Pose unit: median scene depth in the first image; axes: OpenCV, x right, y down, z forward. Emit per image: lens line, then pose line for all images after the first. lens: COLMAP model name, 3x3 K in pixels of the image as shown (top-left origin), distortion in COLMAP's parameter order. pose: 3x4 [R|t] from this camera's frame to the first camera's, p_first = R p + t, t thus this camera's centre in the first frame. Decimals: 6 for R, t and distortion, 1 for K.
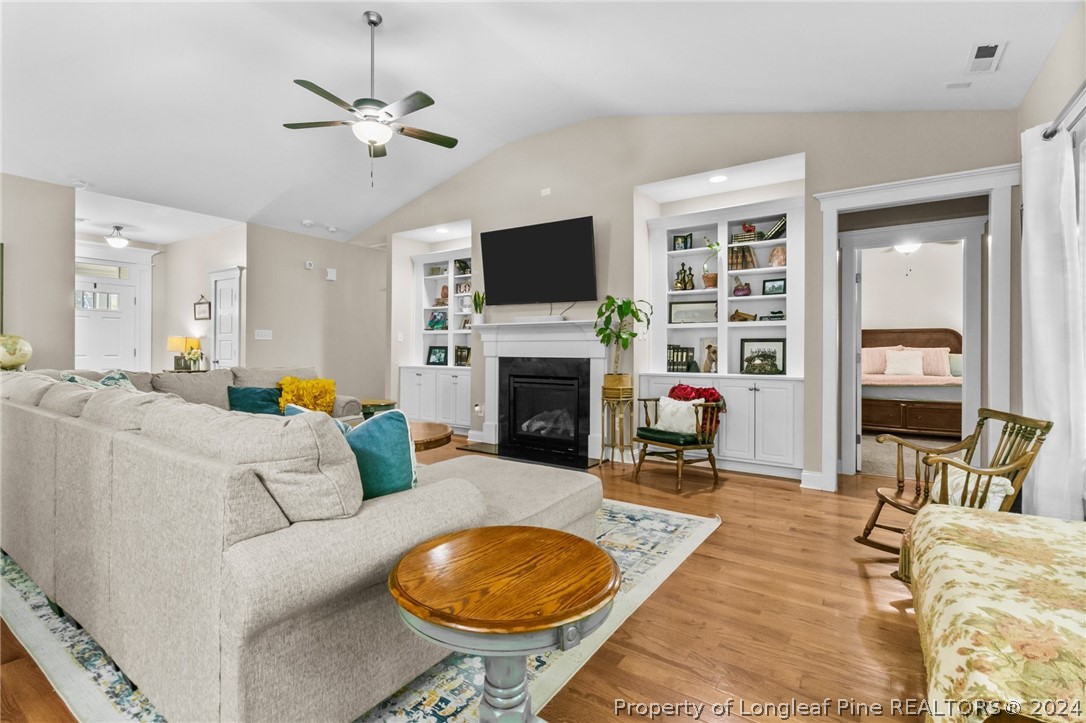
lens RADIAL K [[503.3, 0, 537.3], [0, 503.3, 356.3], [0, 0, 1]] dist [-0.000210, 0.001247]
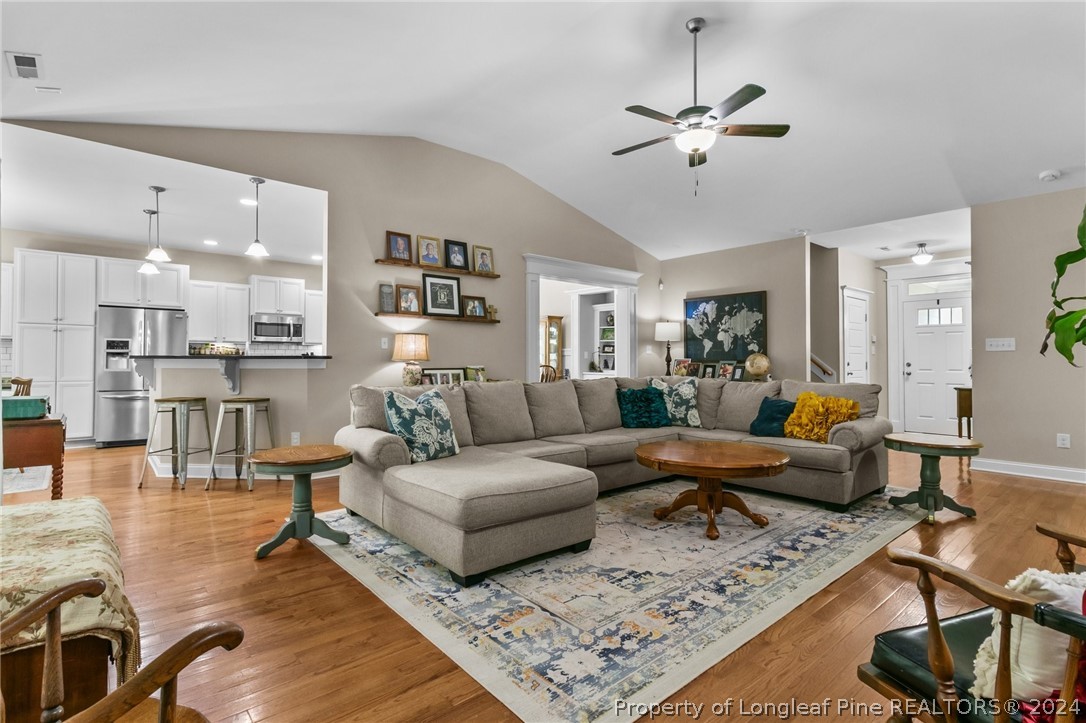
lens RADIAL K [[503.3, 0, 536.5], [0, 503.3, 362.0], [0, 0, 1]] dist [-0.000210, 0.001247]
pose [[-0.266629, -0.009362, -0.963754, 0.829570], [0.001931, 0.999946, -0.010248, -0.014420], [0.963797, -0.004593, -0.266596, 1.128703]]
